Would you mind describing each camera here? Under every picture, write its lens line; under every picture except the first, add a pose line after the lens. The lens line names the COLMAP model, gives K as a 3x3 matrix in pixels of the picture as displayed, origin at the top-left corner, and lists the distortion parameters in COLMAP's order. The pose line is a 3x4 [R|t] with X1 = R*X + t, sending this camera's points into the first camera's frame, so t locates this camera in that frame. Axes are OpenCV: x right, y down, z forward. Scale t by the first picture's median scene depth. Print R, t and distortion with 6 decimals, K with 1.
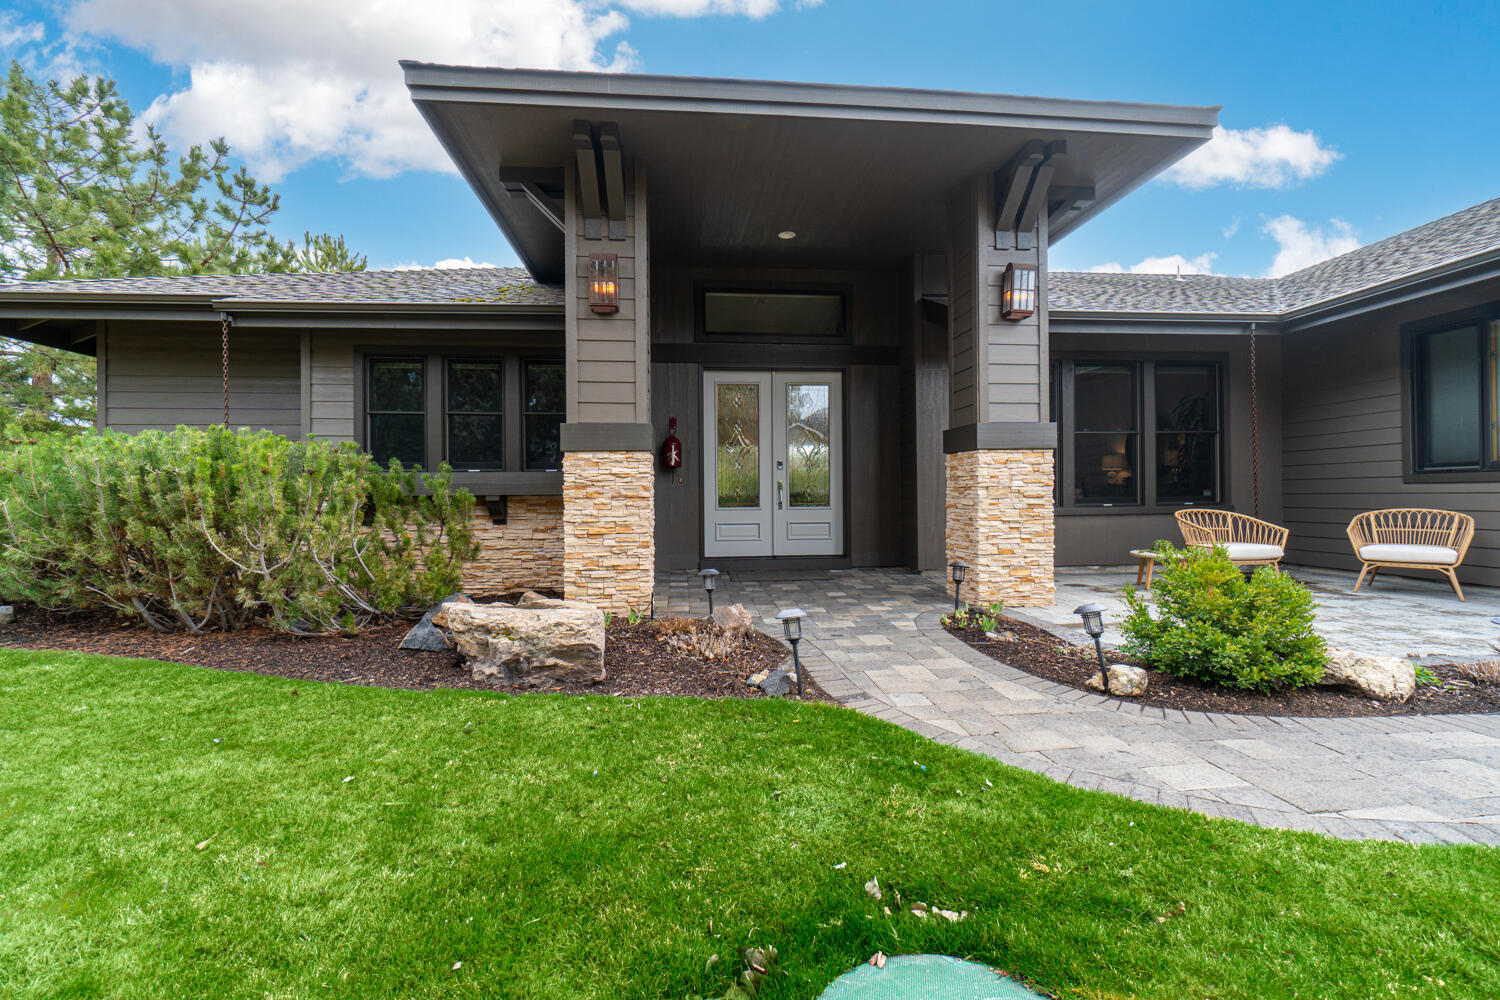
lens RADIAL K [[638.4, 0, 744.3], [0, 638.4, 494.8], [0, 0, 1]] dist [-0.002294, -0.000321]
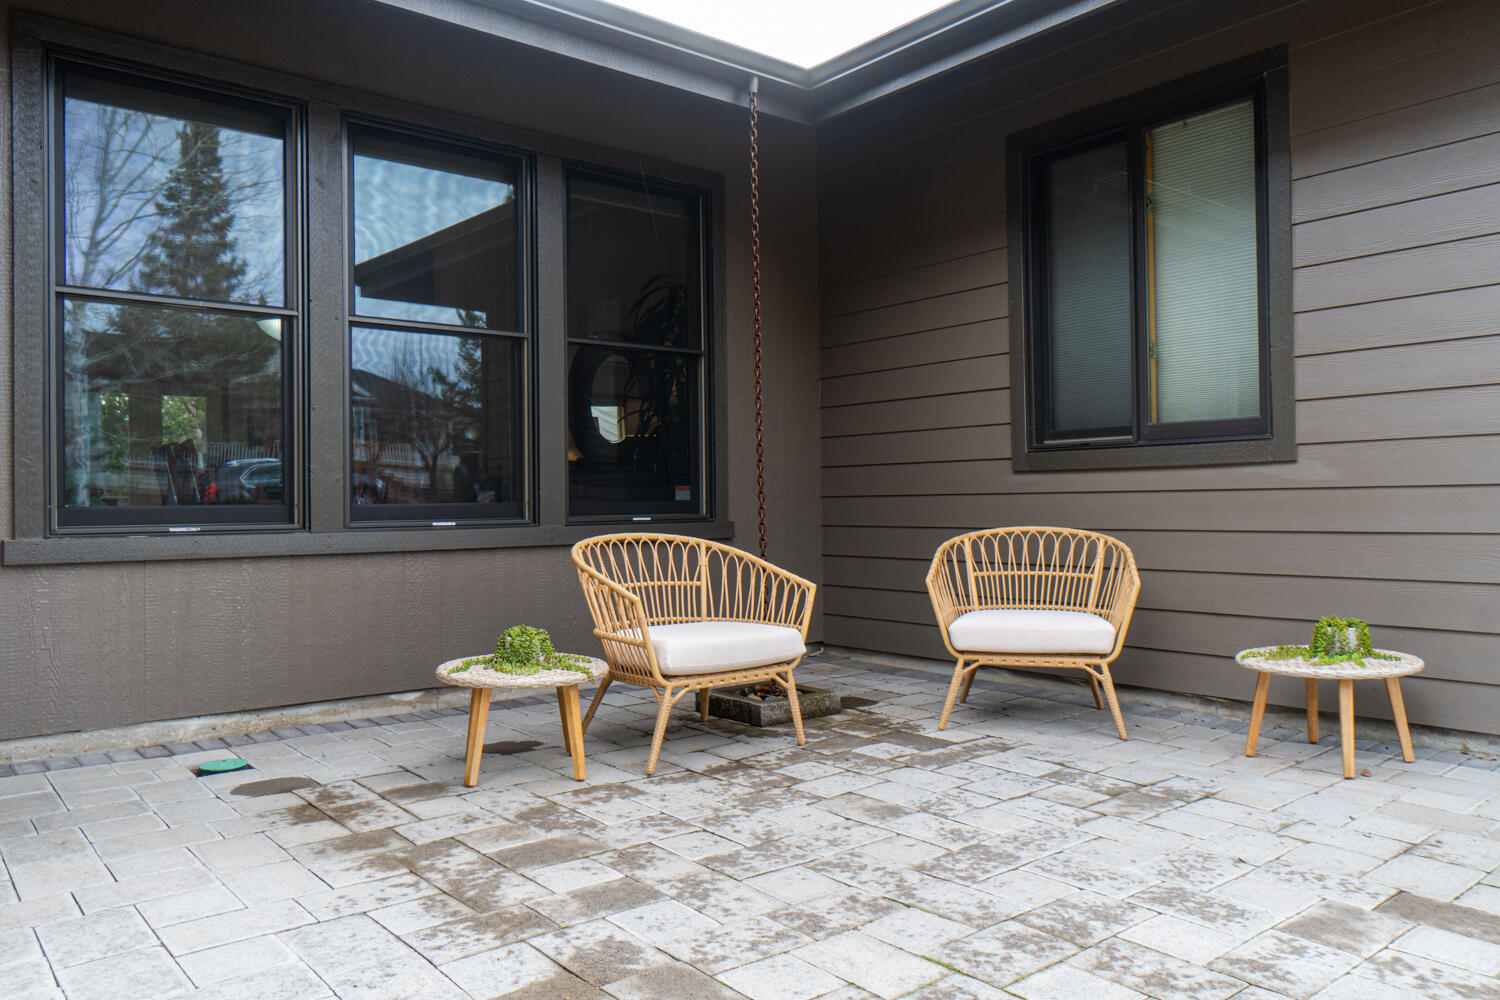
lens RADIAL K [[1092.5, 0, 747.8], [0, 1092.5, 479.8], [0, 0, 1]] dist [-0.002207, -0.000007]
pose [[0.822406, 0.013644, 0.568738, 0.454222], [0.001167, 0.999670, -0.025670, 0.008338], [-0.568900, 0.021775, 0.822118, 0.489807]]
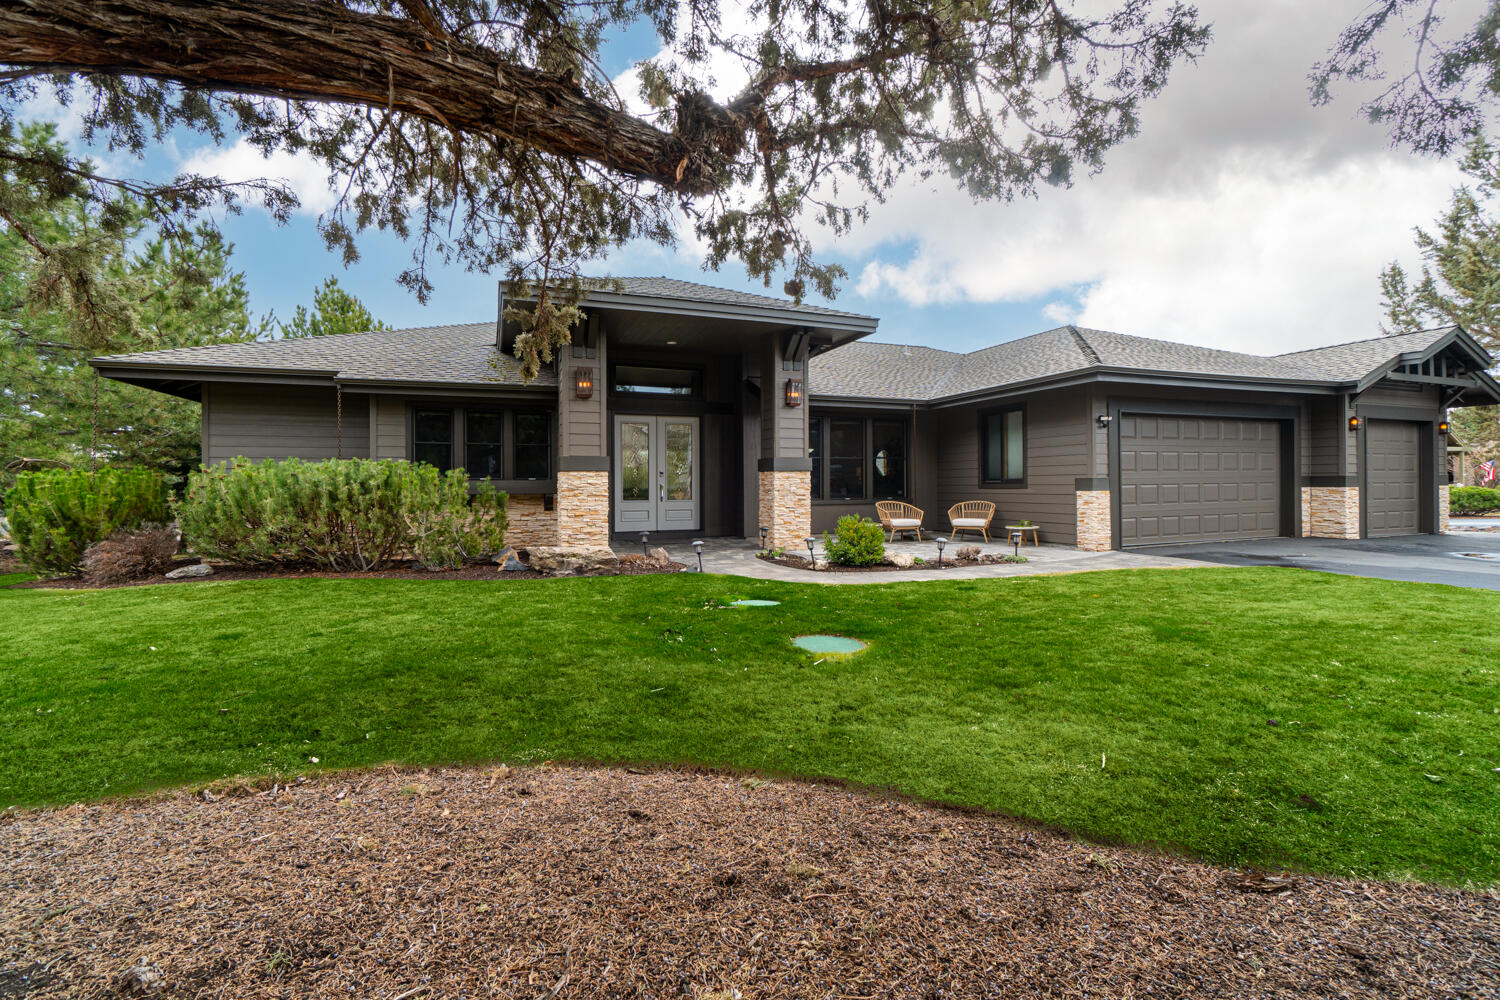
lens RADIAL K [[638.4, 0, 744.3], [0, 638.4, 494.8], [0, 0, 1]] dist [-0.002294, -0.000321]
pose [[0.963070, 0.000217, 0.269250, -0.231357], [-0.003329, 0.999933, 0.011103, -0.018222], [-0.269229, -0.011590, 0.963006, -0.796432]]
